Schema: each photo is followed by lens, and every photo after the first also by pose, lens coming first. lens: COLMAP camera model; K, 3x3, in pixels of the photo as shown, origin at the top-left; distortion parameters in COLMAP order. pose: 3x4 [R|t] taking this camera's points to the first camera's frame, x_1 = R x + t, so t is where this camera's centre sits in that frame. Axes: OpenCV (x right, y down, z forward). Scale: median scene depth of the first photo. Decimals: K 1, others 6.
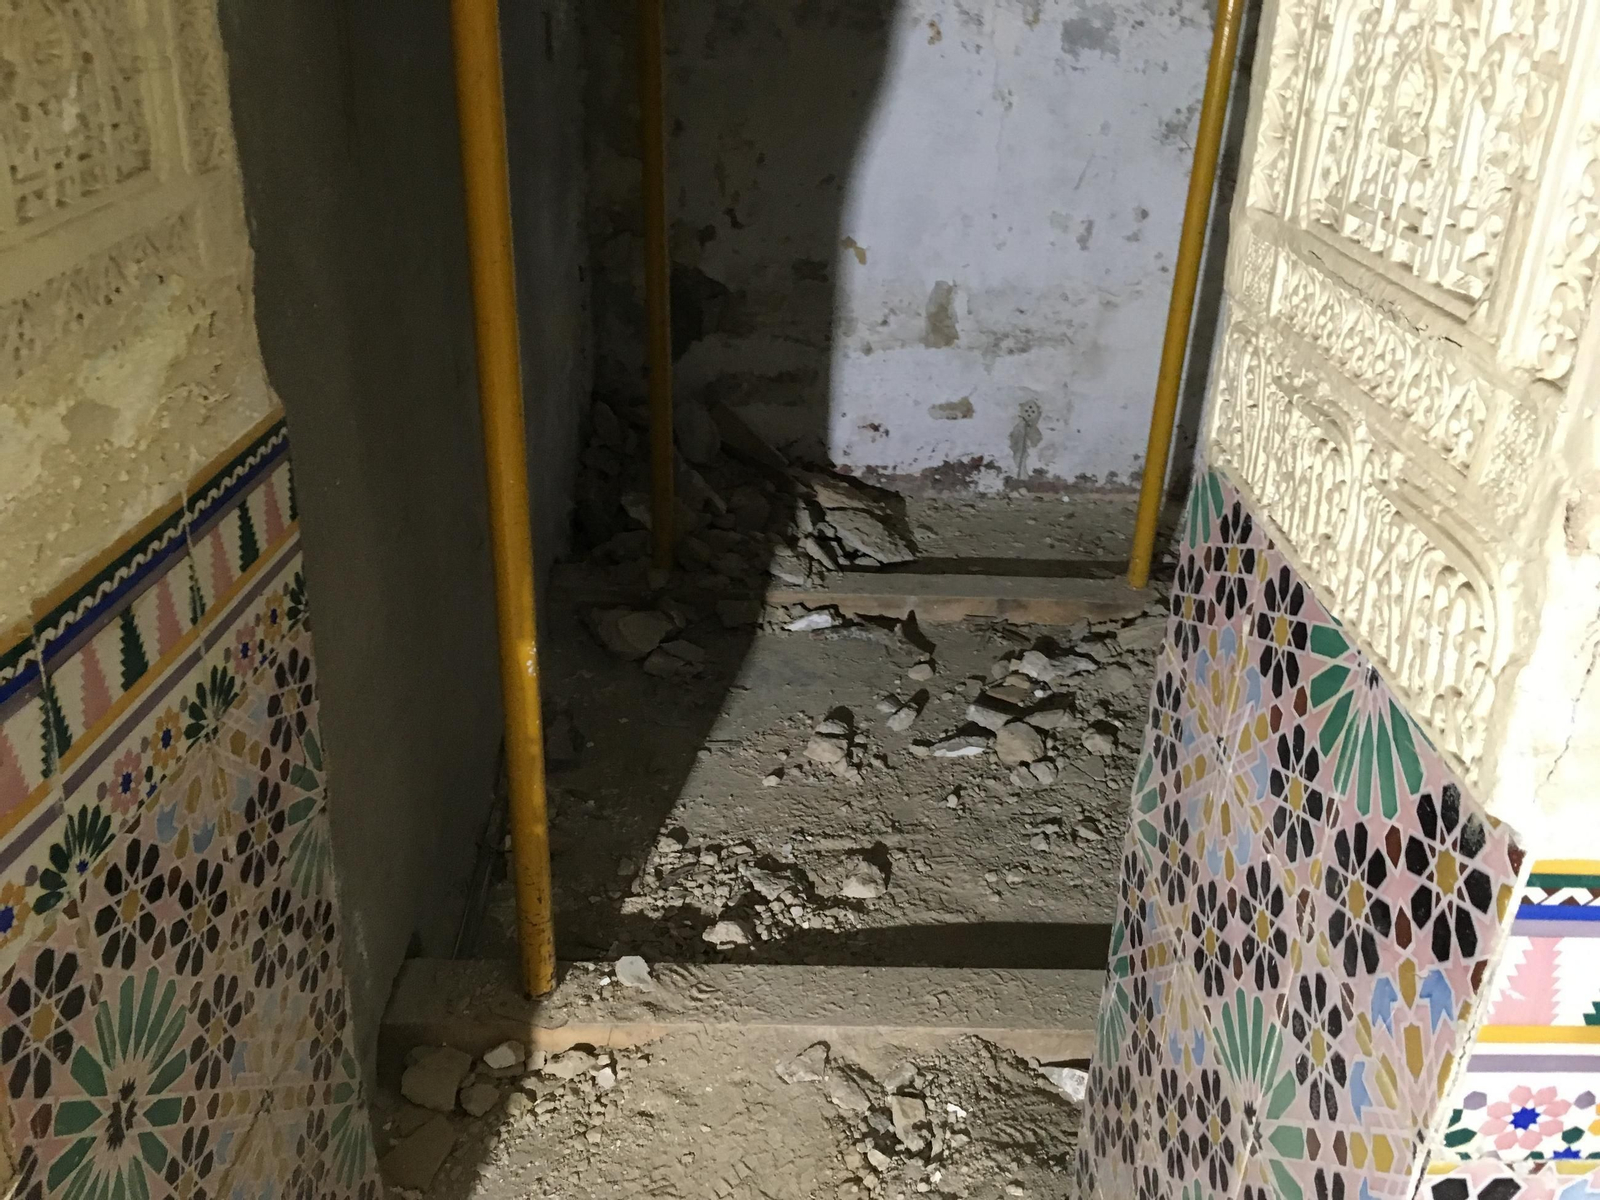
lens RADIAL K [[1362.9, 0, 803.9], [0, 1362.9, 603.6], [0, 0, 1]] dist [0.101309, -0.126042]
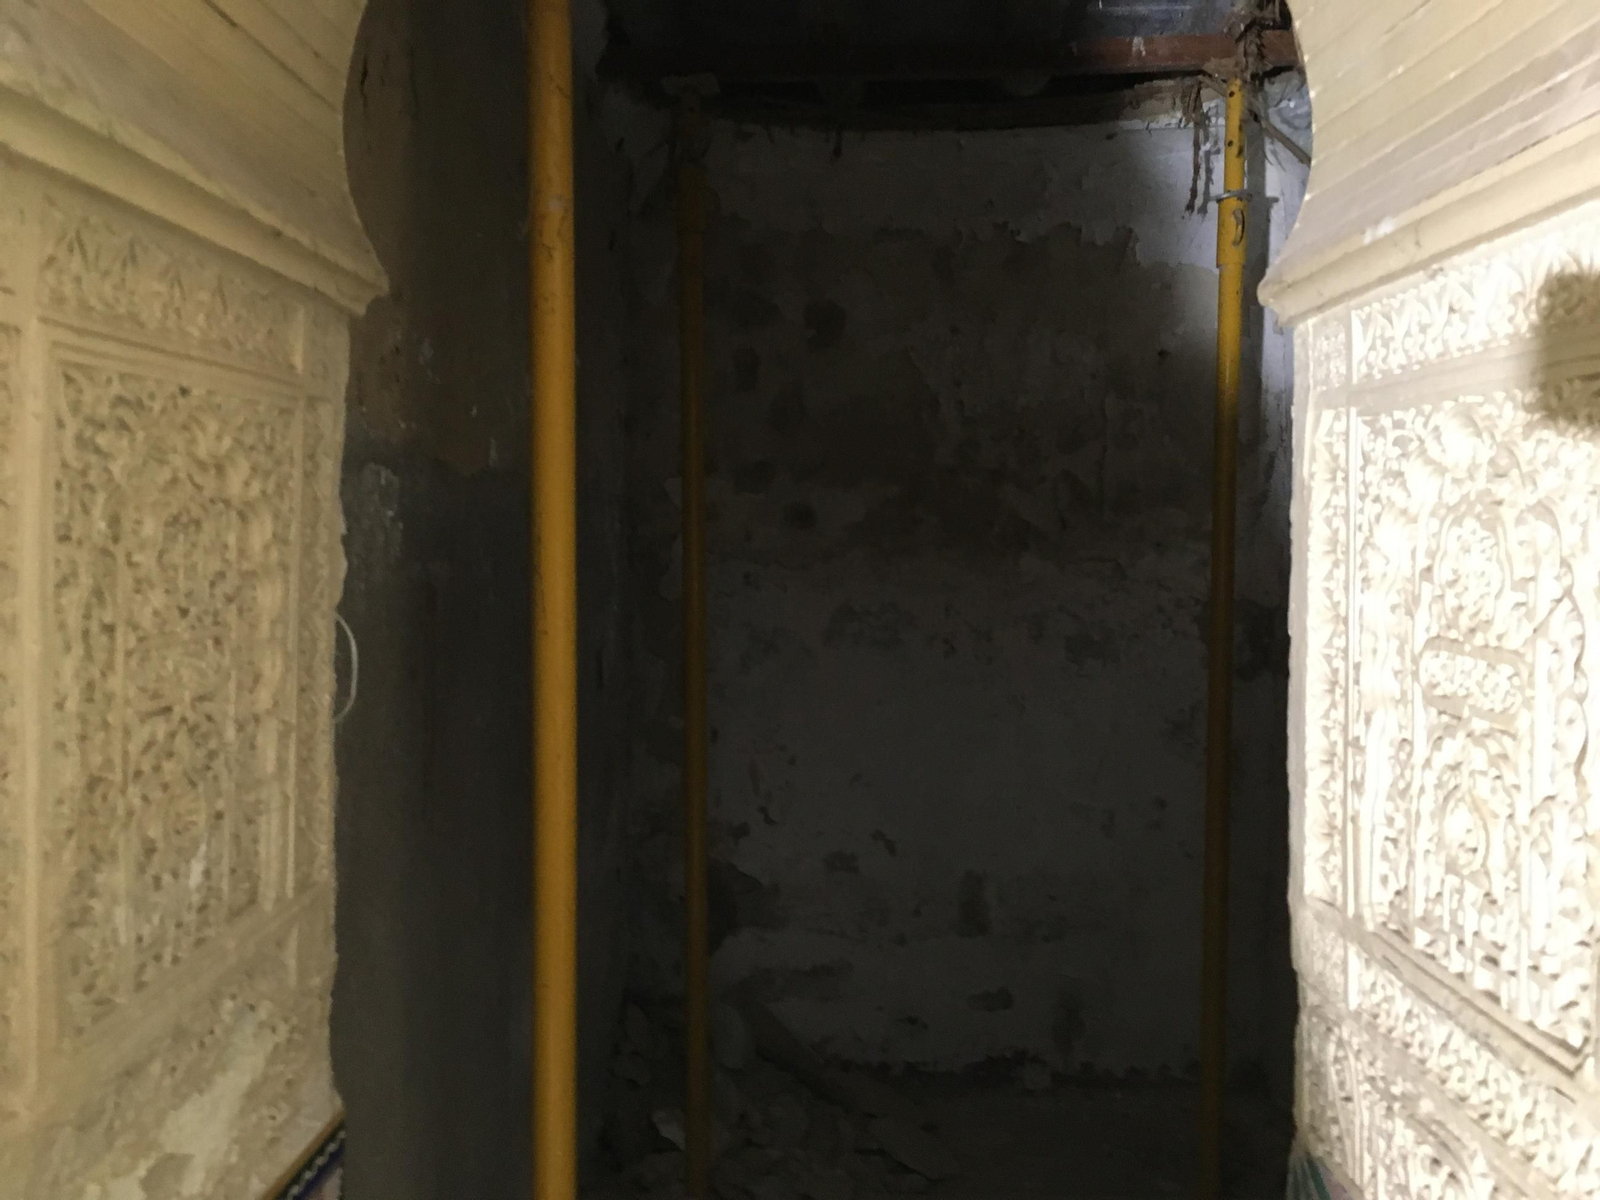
lens RADIAL K [[1362.9, 0, 803.9], [0, 1362.9, 603.6], [0, 0, 1]] dist [0.101309, -0.126042]
pose [[0.999711, -0.024016, 0.001001, -0.052624], [0.022674, 0.928356, -0.370999, -0.120241], [0.007981, 0.370915, 0.928633, -0.045044]]
